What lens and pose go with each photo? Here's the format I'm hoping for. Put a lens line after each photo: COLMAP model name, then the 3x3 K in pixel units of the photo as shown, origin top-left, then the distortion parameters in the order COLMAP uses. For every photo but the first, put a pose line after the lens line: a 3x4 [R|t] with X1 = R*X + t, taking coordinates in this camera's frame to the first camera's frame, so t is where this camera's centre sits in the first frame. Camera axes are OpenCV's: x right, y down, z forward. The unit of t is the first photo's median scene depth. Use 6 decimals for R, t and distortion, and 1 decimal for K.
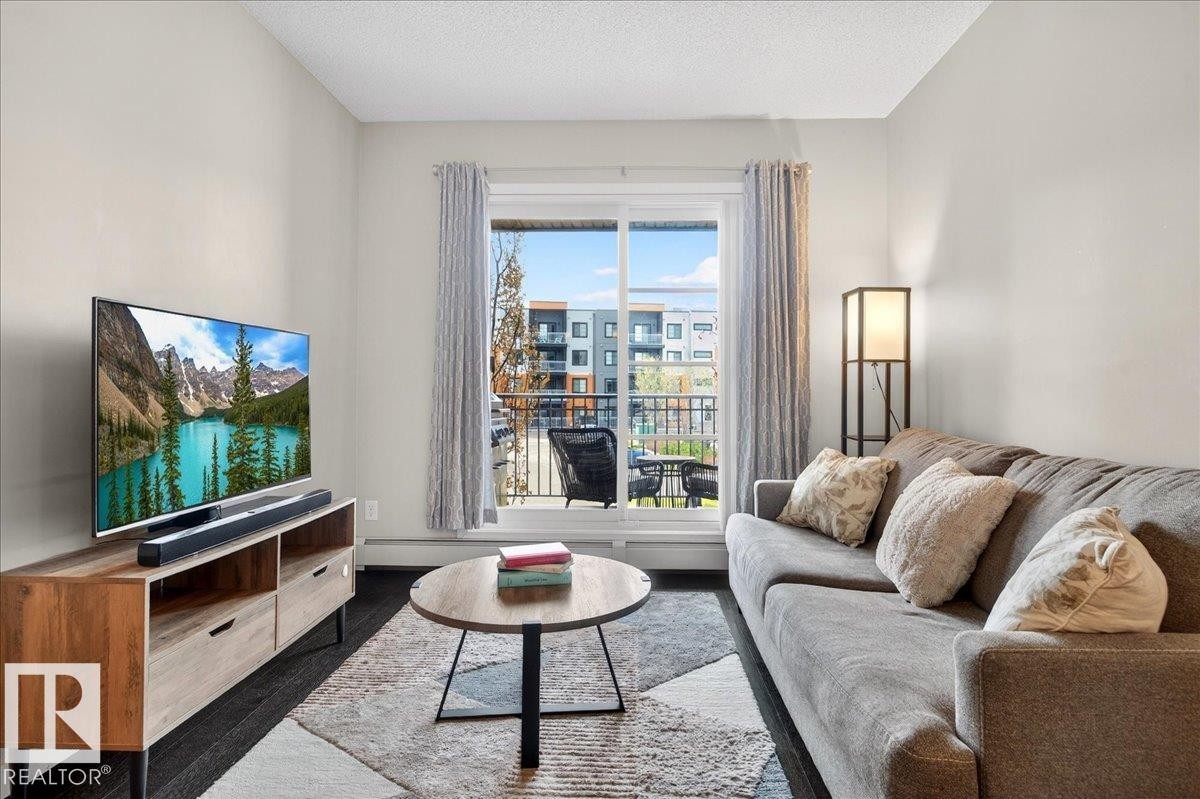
lens RADIAL K [[665.5, 0, 603.5], [0, 665.5, 379.0], [0, 0, 1]] dist [-0.006321, -0.000347]
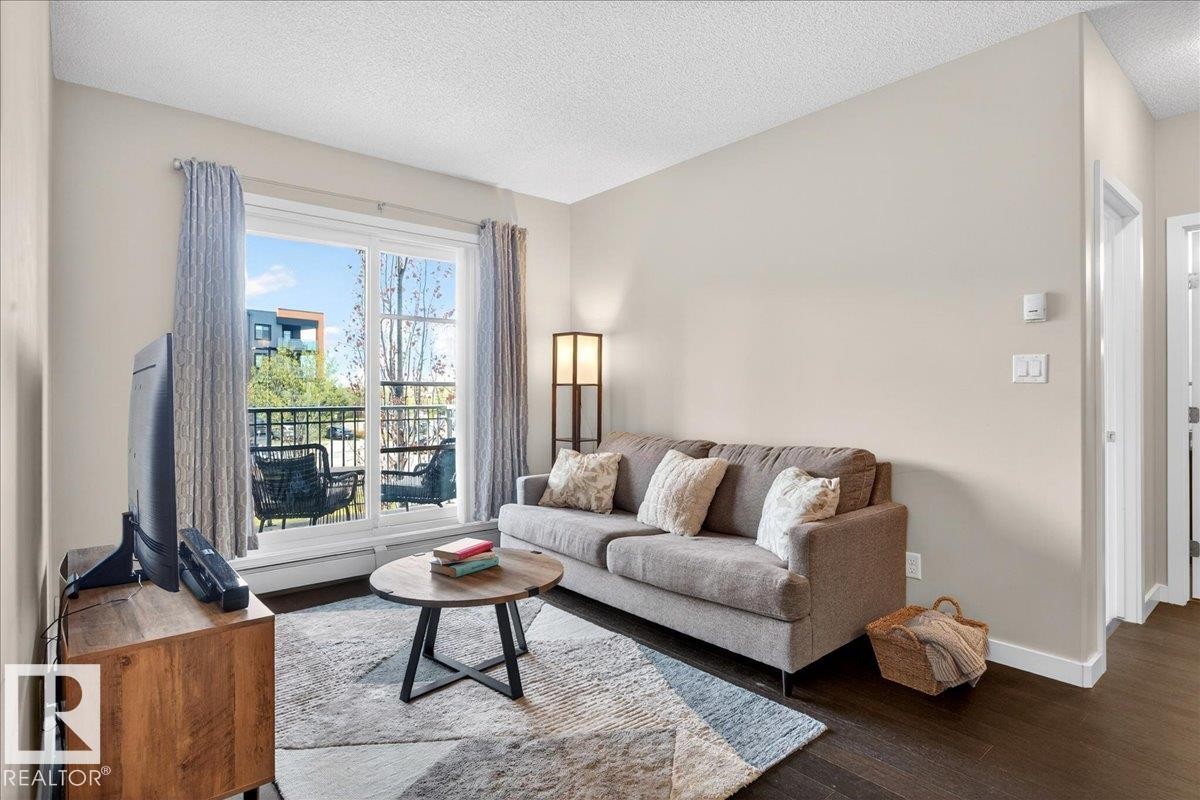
lens RADIAL K [[634.7, 0, 641.8], [0, 634.7, 393.6], [0, 0, 1]] dist [0.001993, 0.000509]
pose [[0.714902, -0.003934, 0.699214, -0.444234], [-0.008533, 0.999861, 0.014349, -0.029034], [-0.699173, -0.016224, 0.714769, -0.047535]]
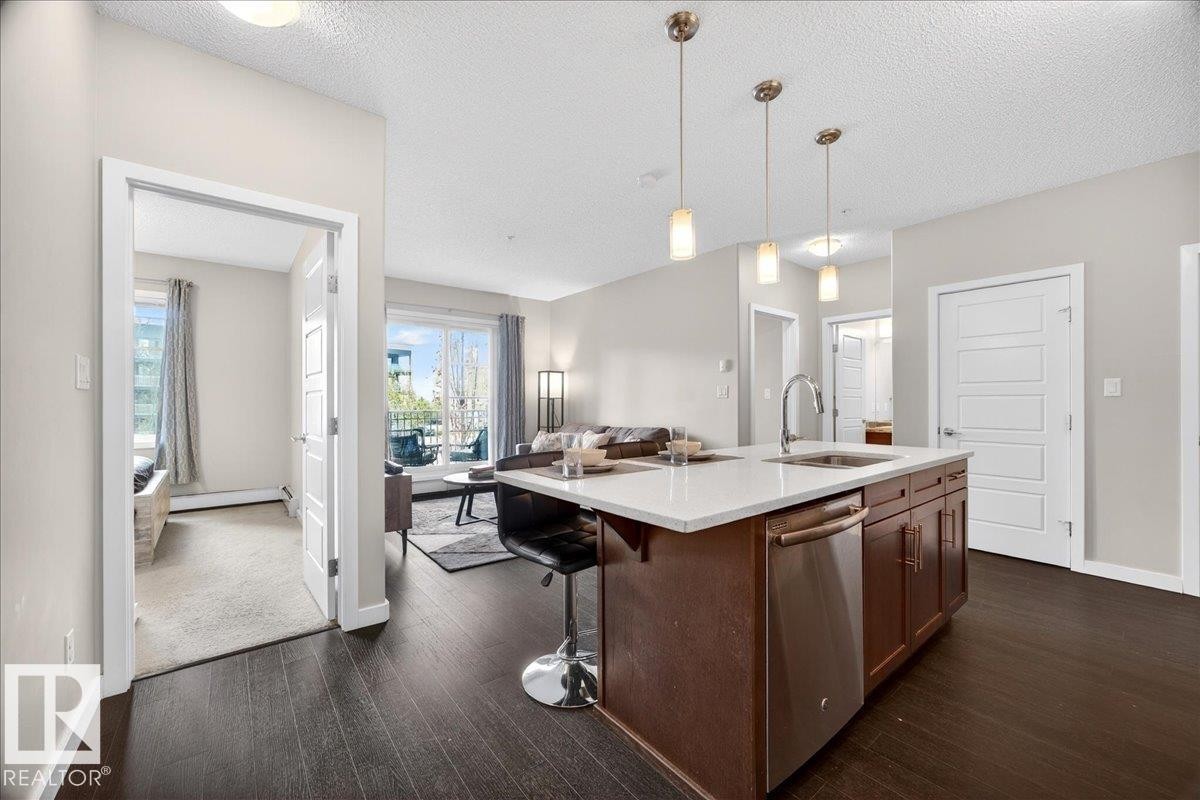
lens RADIAL K [[466.1, 0, 611.6], [0, 466.1, 401.2], [0, 0, 1]] dist [-0.002509, -0.000057]
pose [[0.758562, 0.000215, 0.651601, -0.648128], [-0.009137, 0.999905, 0.010308, -0.036664], [-0.651537, -0.013773, 0.758492, -0.594386]]
